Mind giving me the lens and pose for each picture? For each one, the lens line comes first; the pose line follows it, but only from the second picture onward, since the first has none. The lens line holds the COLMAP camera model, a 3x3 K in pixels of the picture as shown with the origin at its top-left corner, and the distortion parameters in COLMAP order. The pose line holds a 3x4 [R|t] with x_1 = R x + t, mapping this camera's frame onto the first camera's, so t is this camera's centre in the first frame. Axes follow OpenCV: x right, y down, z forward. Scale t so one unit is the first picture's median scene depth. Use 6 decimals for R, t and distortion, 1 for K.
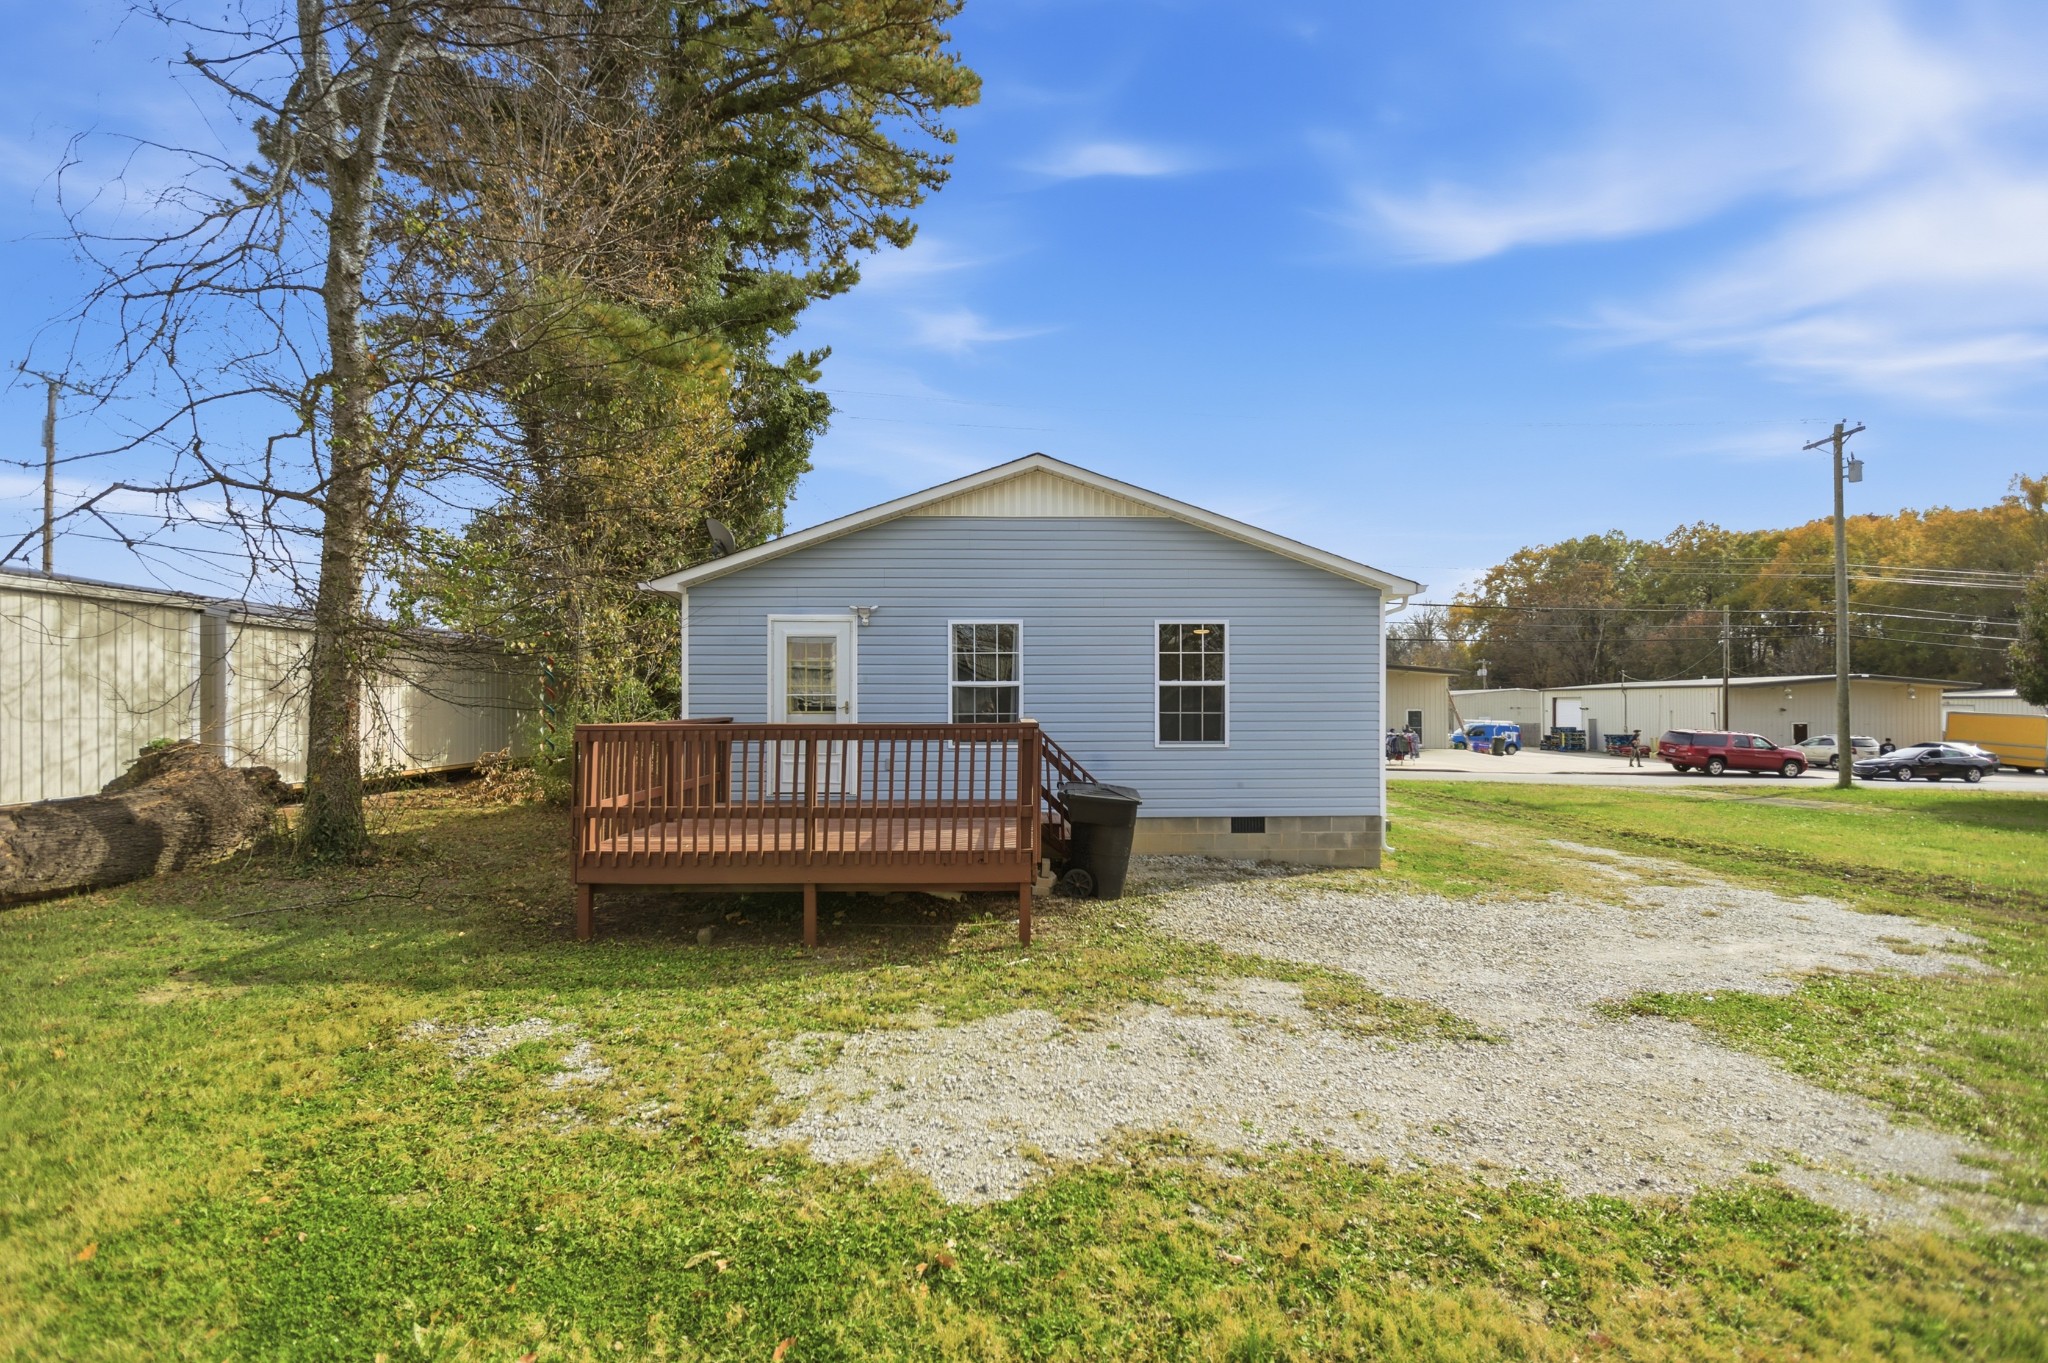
lens RADIAL K [[922.8, 0, 1035.4], [0, 922.8, 699.2], [0, 0, 1]] dist [-0.008140, 0.003120]
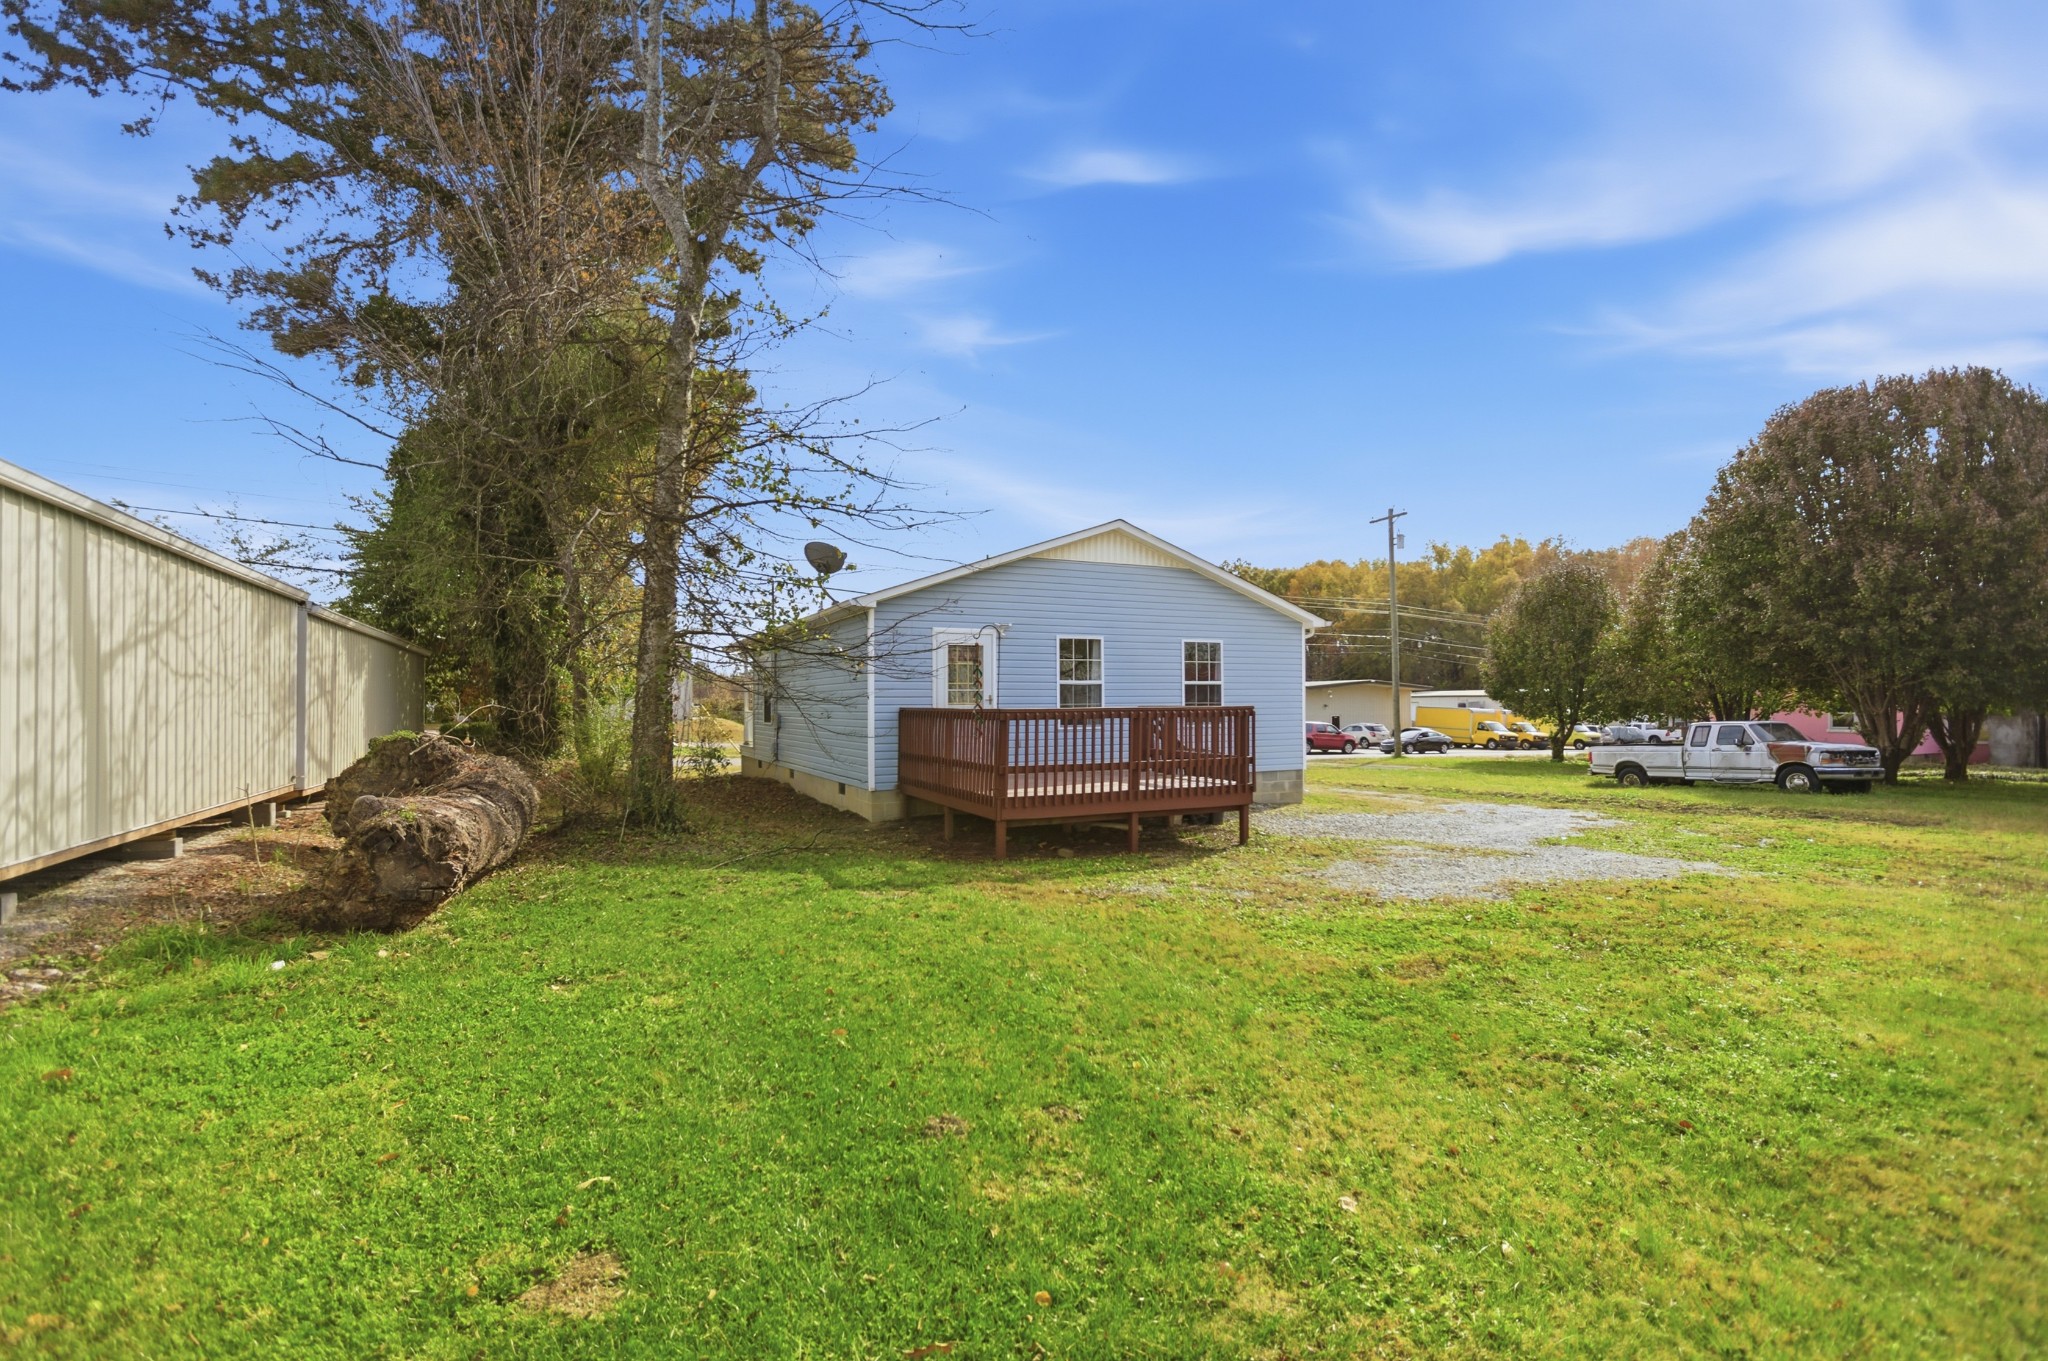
lens RADIAL K [[922.8, 0, 1009.3], [0, 922.8, 680.3], [0, 0, 1]] dist [-0.008140, 0.003120]
pose [[0.911398, 0.008038, 0.411448, -0.714990], [0.000703, 0.999777, -0.021090, 0.009270], [-0.411526, 0.019510, 0.911189, -0.210360]]
